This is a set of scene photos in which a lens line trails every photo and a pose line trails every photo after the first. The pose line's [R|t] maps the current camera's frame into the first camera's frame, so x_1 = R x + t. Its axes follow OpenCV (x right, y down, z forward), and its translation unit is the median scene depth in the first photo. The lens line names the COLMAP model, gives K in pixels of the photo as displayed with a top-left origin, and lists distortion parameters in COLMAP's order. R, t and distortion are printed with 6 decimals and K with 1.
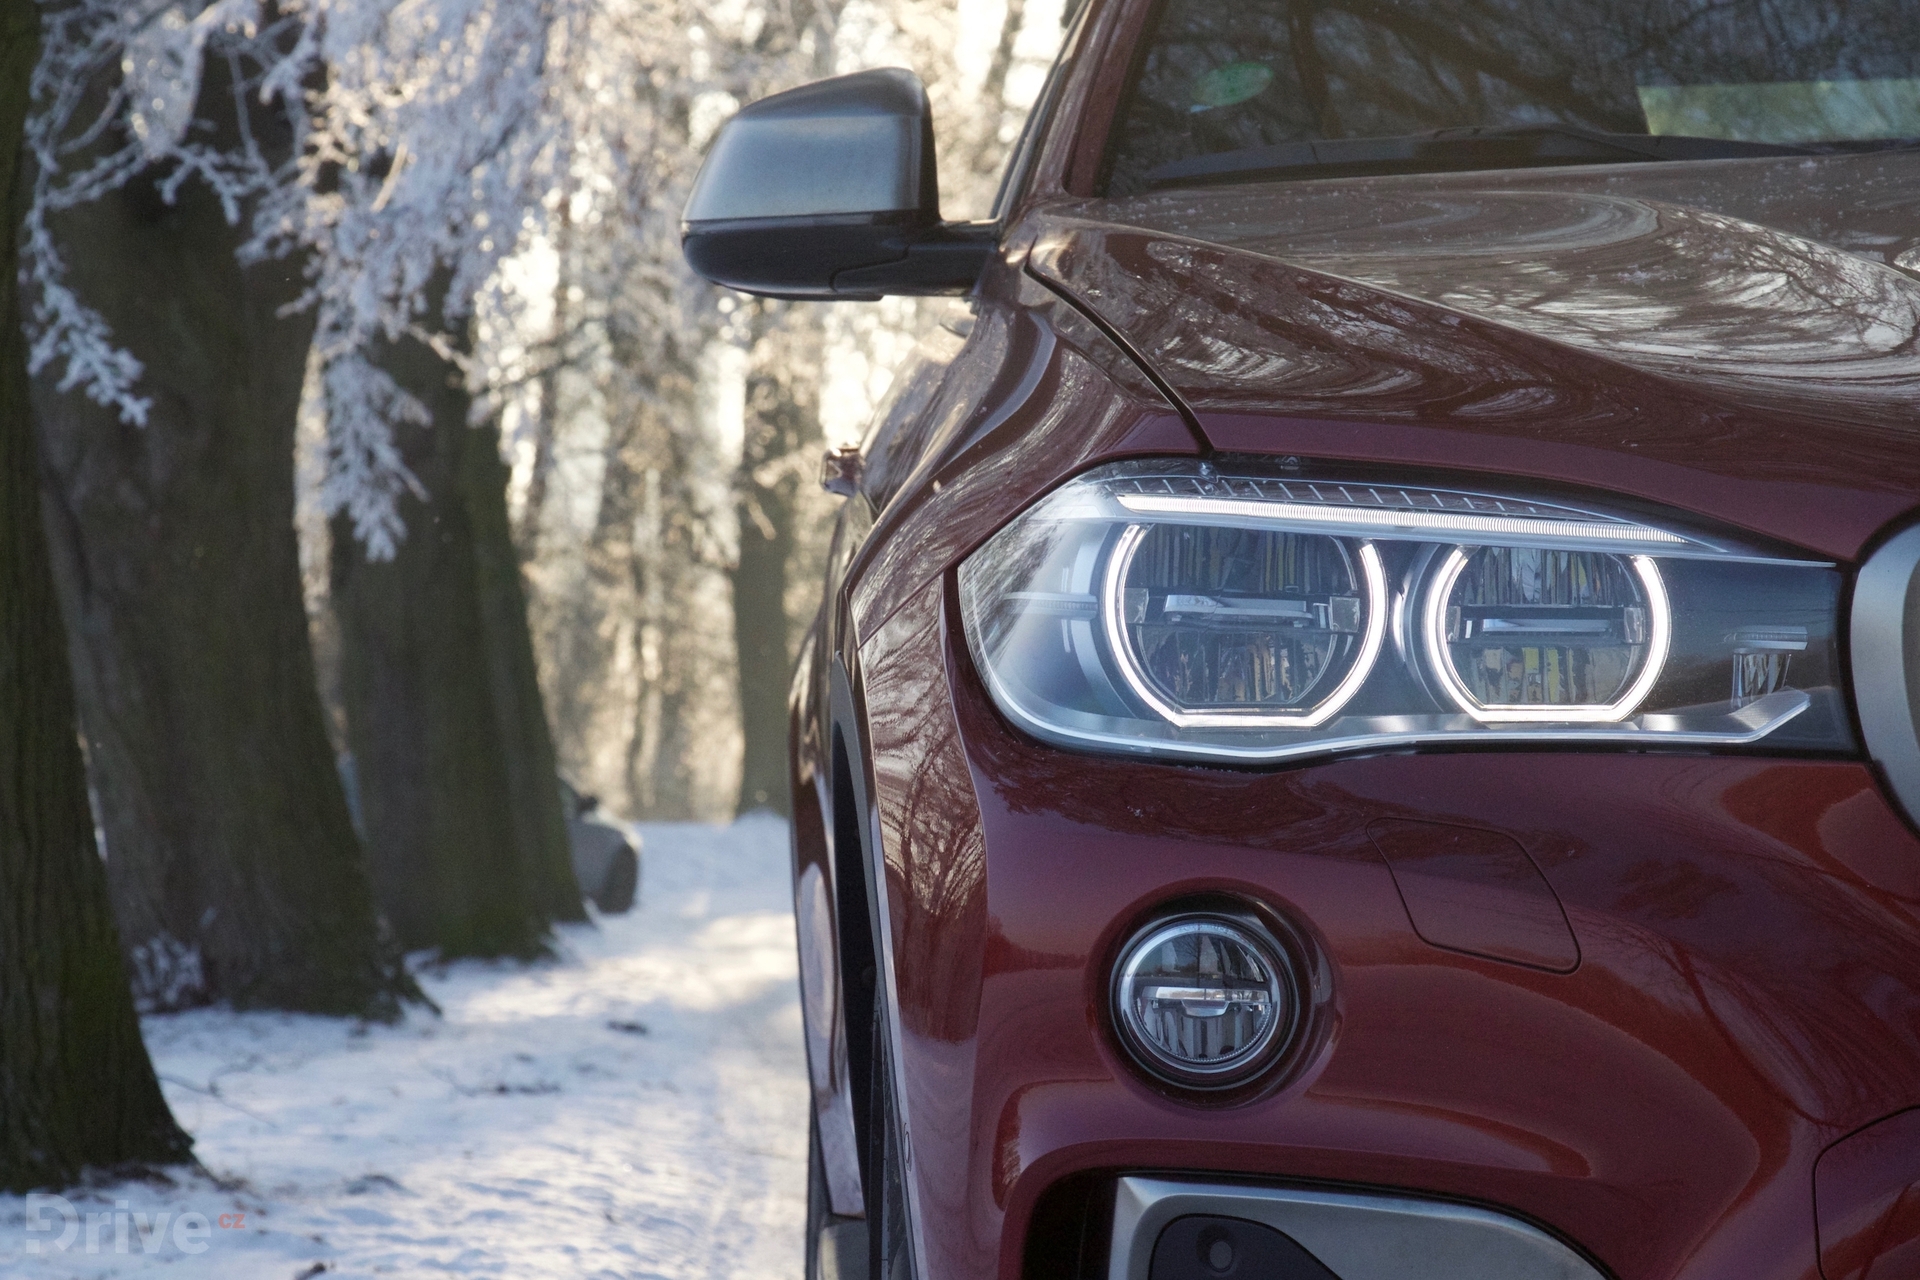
lens RADIAL K [[5349.6, 0, 960.0], [0, 5349.6, 640.0], [0, 0, 1]] dist [0.536779, 1.041292]
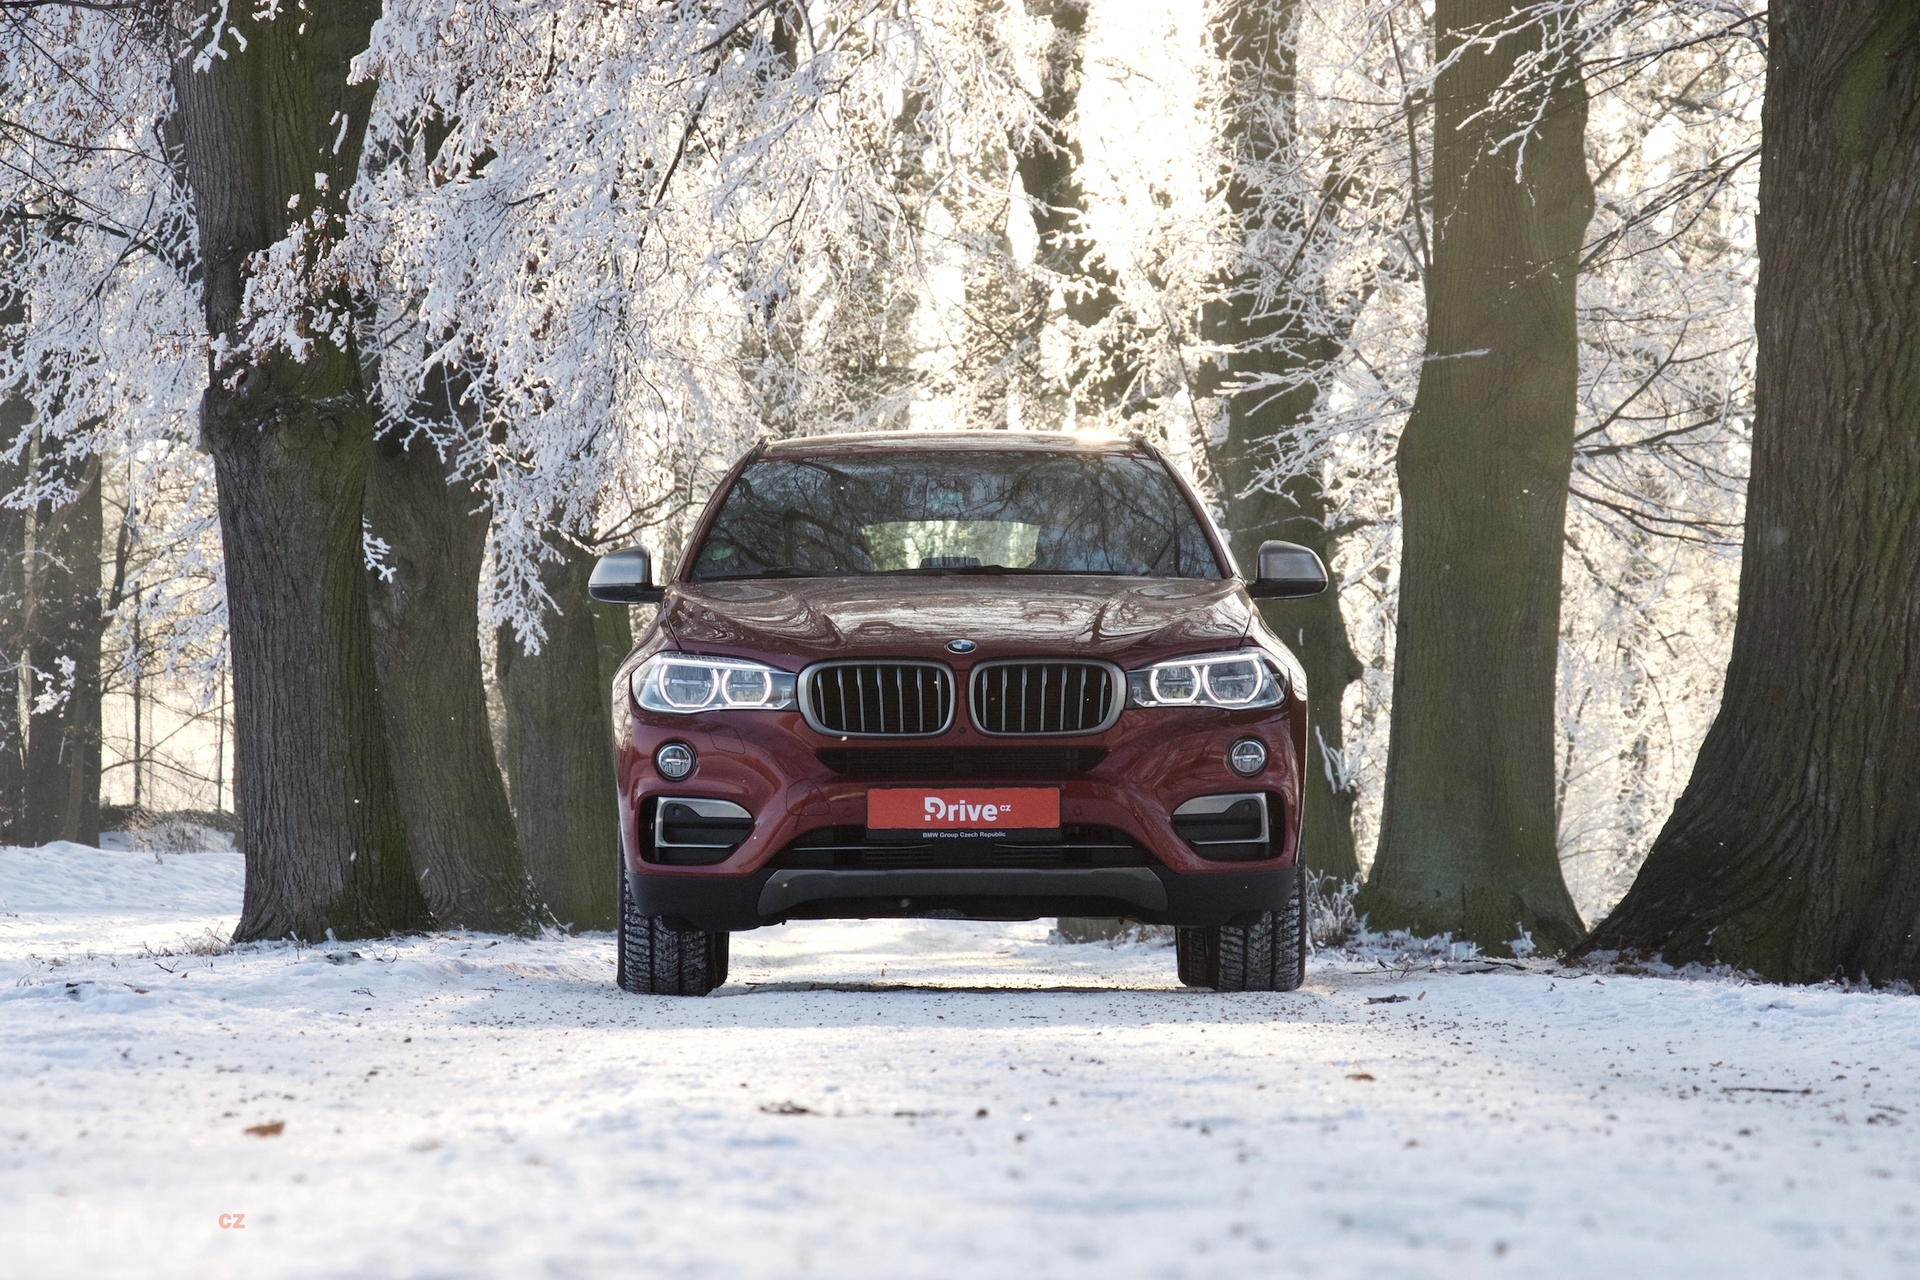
lens RADIAL K [[5109.6, 0, 960.0], [0, 5109.6, 640.0], [0, 0, 1]] dist [0.676928, 0.079352]
pose [[0.999647, -0.000275, -0.026560, 0.072912], [-0.000150, 0.999872, -0.016023, 0.005156], [0.026561, 0.016022, 0.999519, -0.625889]]
